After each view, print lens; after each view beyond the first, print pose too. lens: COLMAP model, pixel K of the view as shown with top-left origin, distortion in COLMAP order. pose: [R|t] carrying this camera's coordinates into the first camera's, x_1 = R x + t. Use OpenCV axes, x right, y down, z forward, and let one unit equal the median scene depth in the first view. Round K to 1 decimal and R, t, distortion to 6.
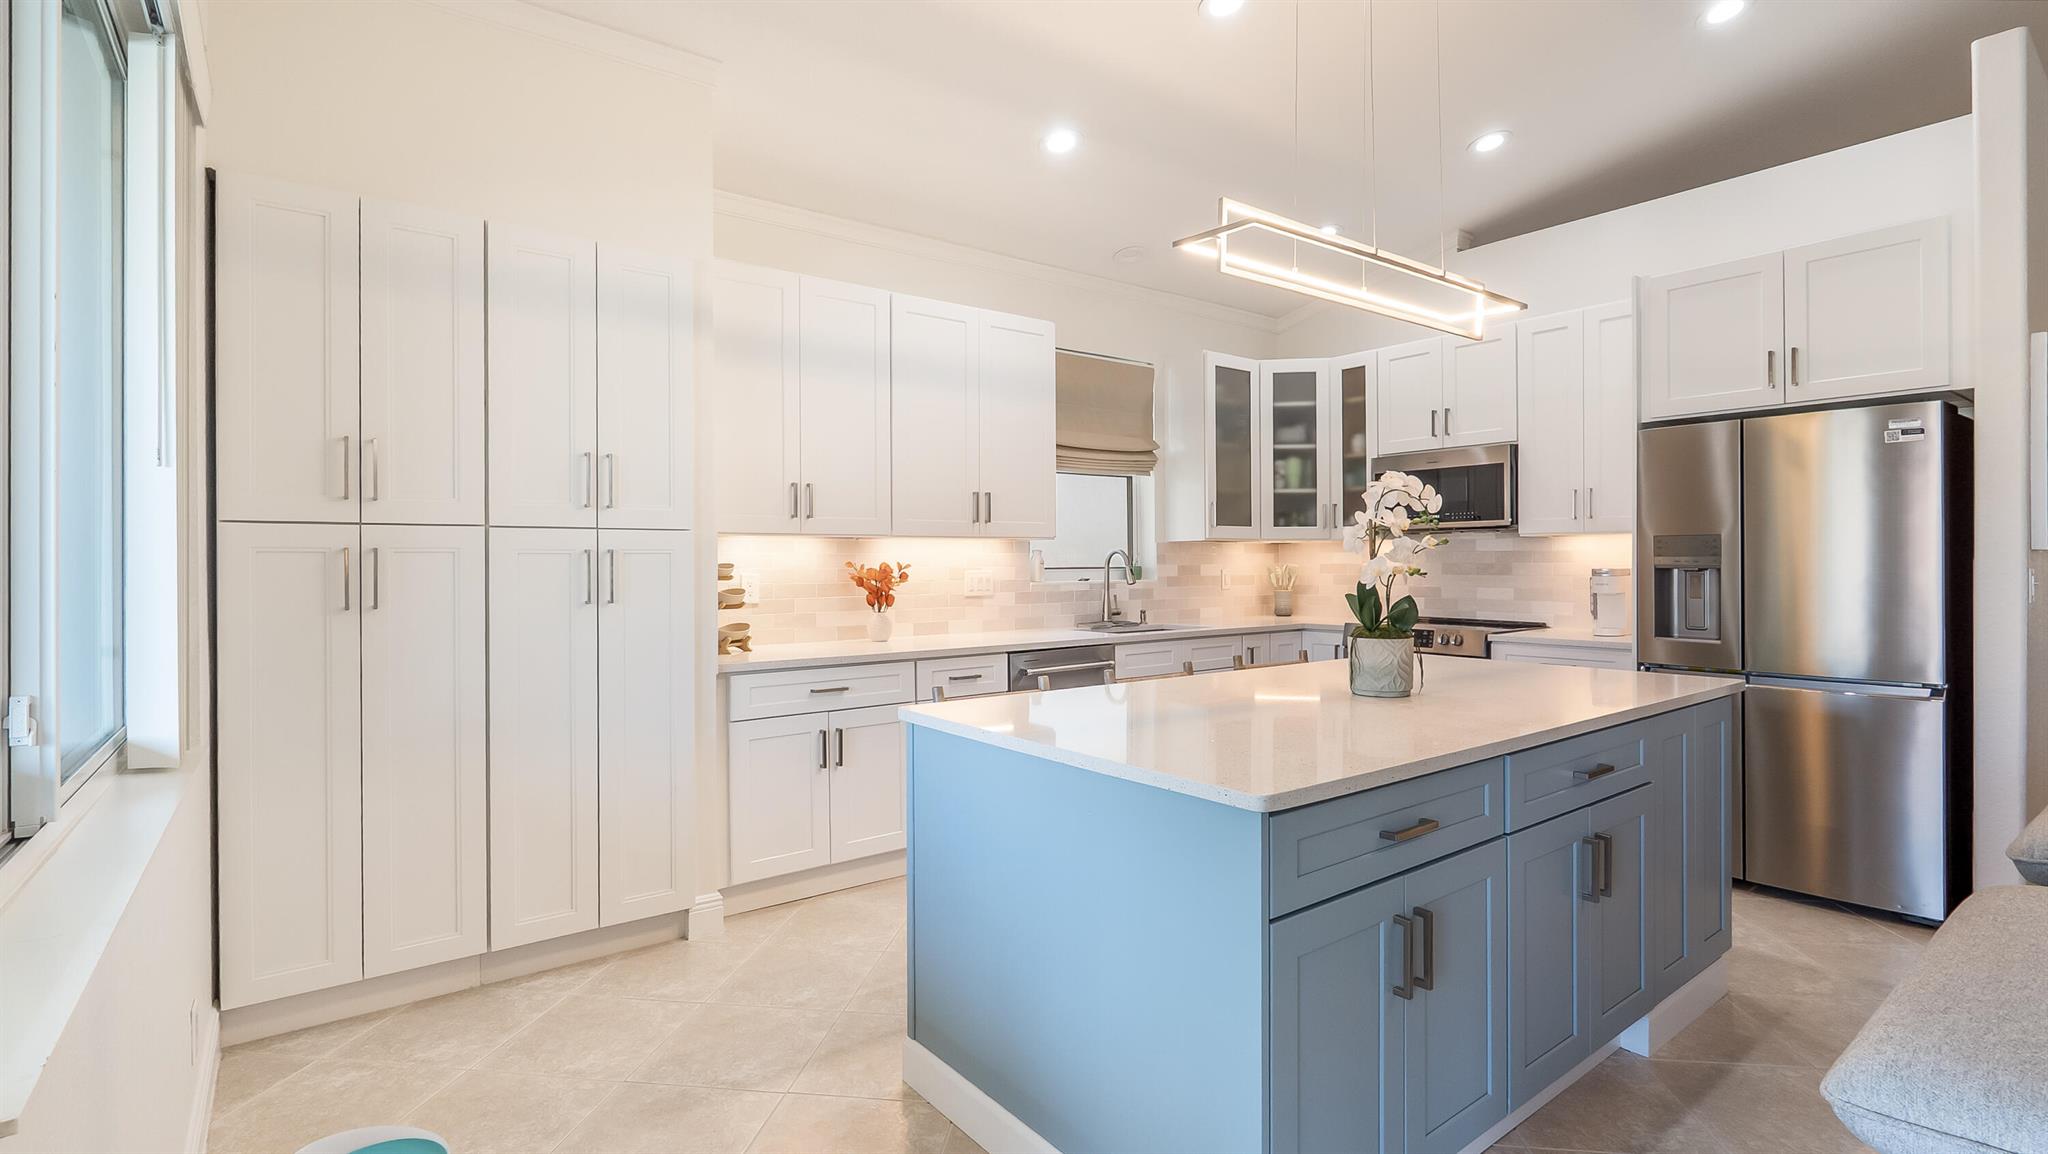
lens RADIAL K [[949.3, 0, 1024.6], [0, 949.3, 573.0], [0, 0, 1]] dist [-0.005081, -0.000123]
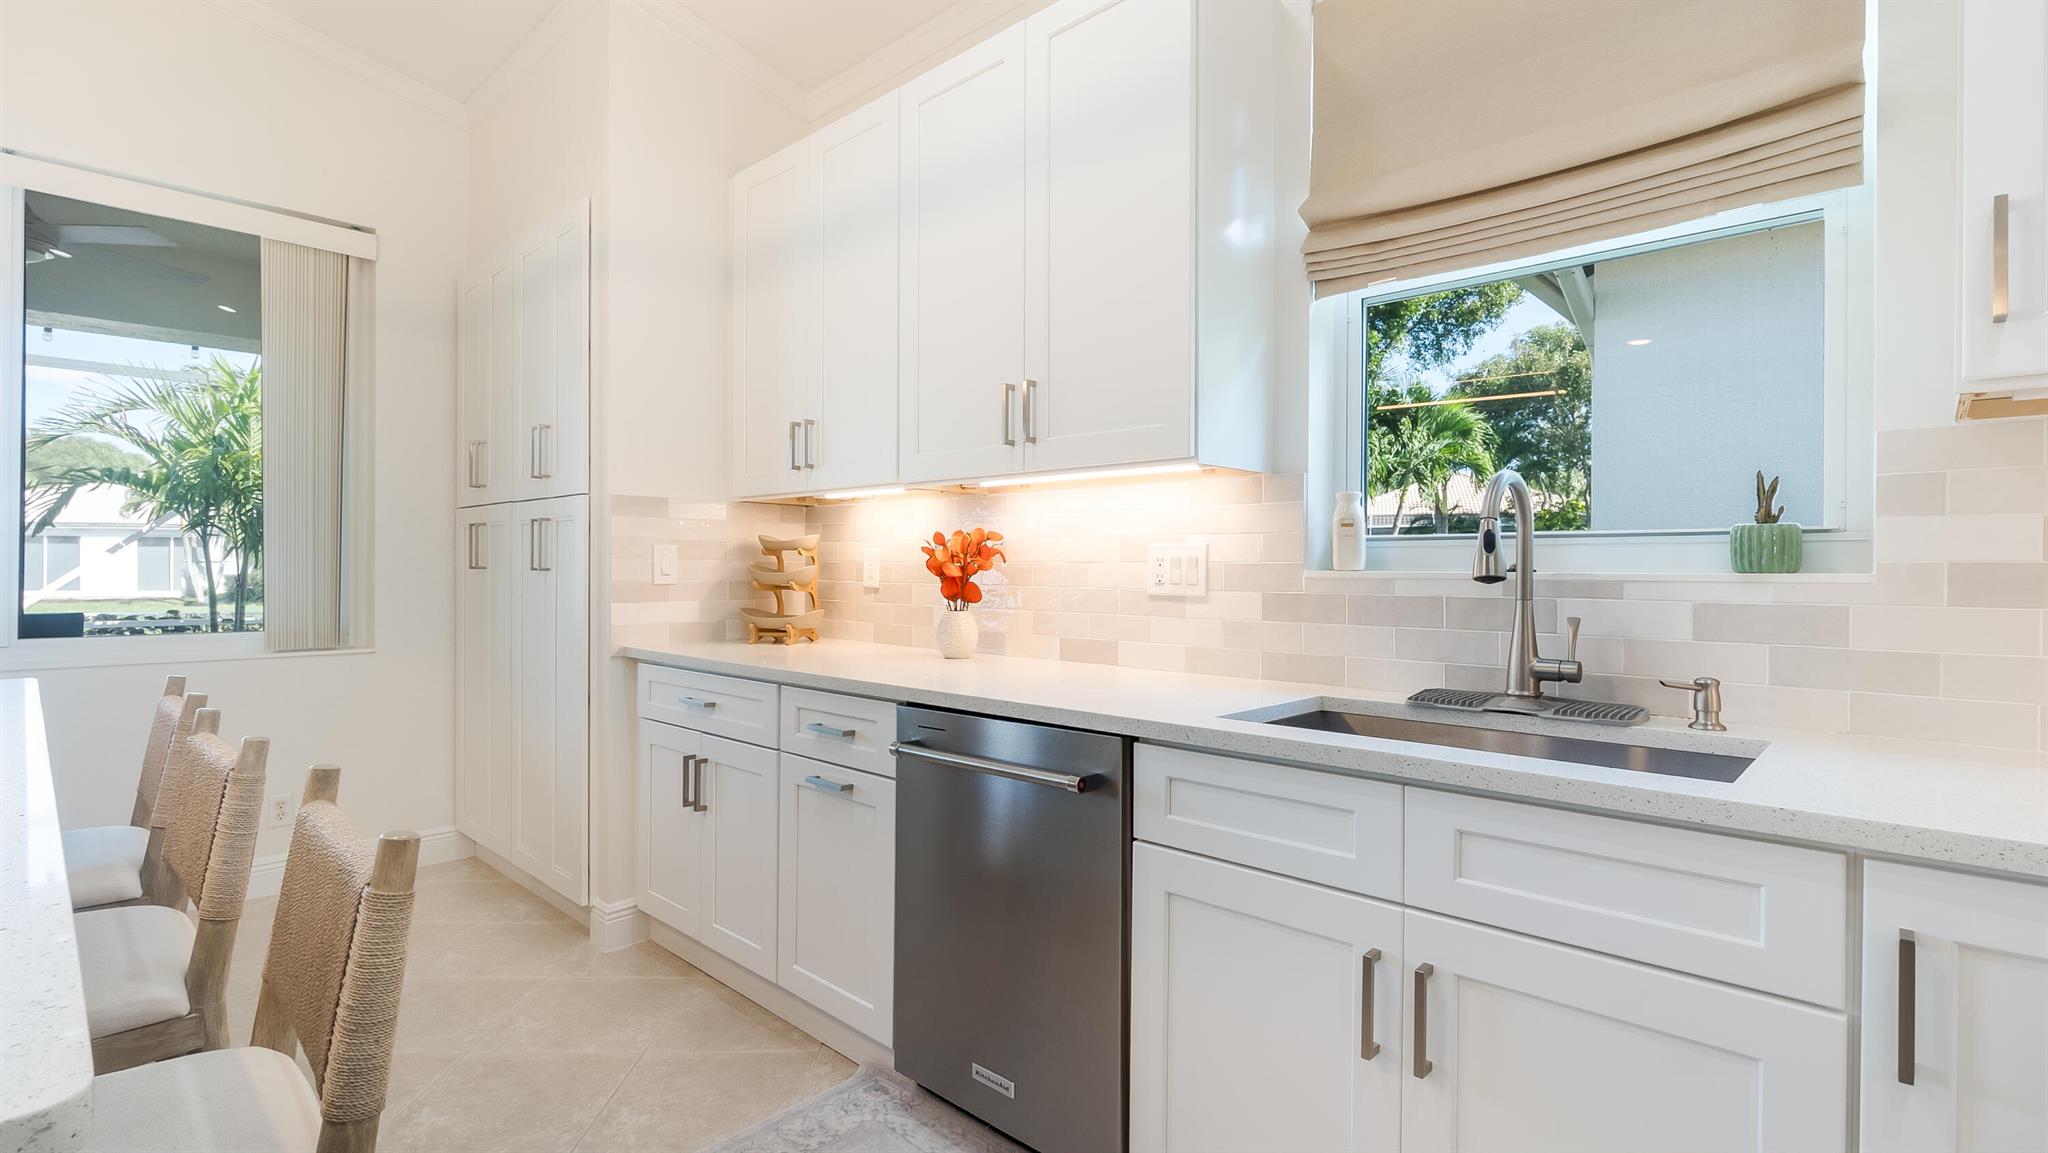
lens RADIAL K [[949.3, 0, 1024.6], [0, 949.3, 572.5], [0, 0, 1]] dist [-0.005081, -0.000123]
pose [[0.150838, 0.008723, -0.988520, 0.405611], [-0.017912, 0.999821, 0.006090, 0.010599], [0.988396, 0.016788, 0.150967, 0.836112]]
